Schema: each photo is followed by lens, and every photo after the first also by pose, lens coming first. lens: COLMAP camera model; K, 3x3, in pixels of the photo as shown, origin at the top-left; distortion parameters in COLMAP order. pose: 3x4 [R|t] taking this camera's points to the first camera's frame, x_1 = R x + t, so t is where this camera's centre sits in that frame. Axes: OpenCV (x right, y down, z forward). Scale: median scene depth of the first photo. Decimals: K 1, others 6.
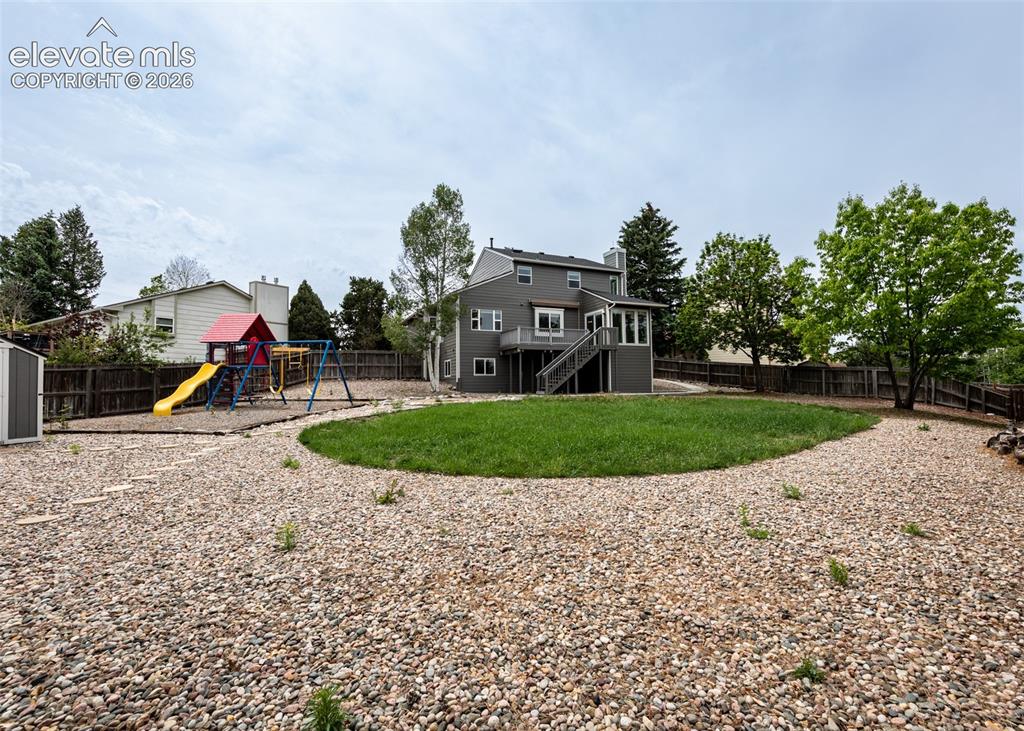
lens RADIAL K [[485.4, 0, 524.8], [0, 485.4, 368.7], [0, 0, 1]] dist [0.002165, 0.000075]
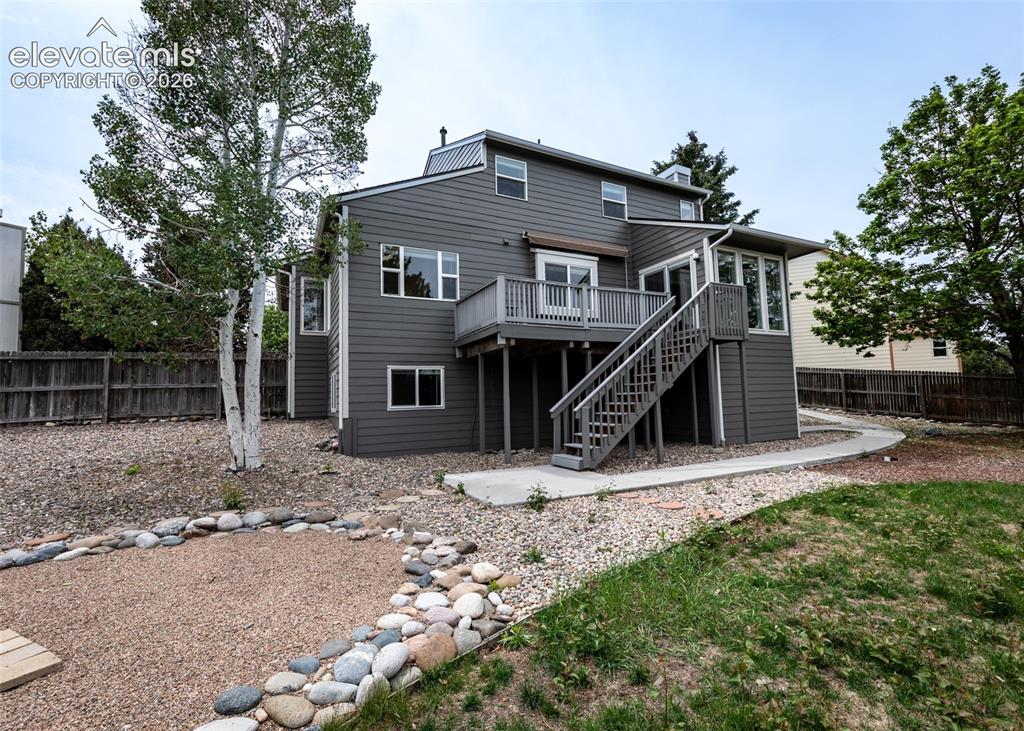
lens RADIAL K [[470.4, 0, 495.8], [0, 470.4, 358.7], [0, 0, 1]] dist [0.003964, 0.000164]
pose [[0.999749, -0.014954, -0.016669, -0.009925], [0.014056, 0.998509, -0.052749, -0.005994], [0.017433, 0.052501, 0.998469, 0.583944]]
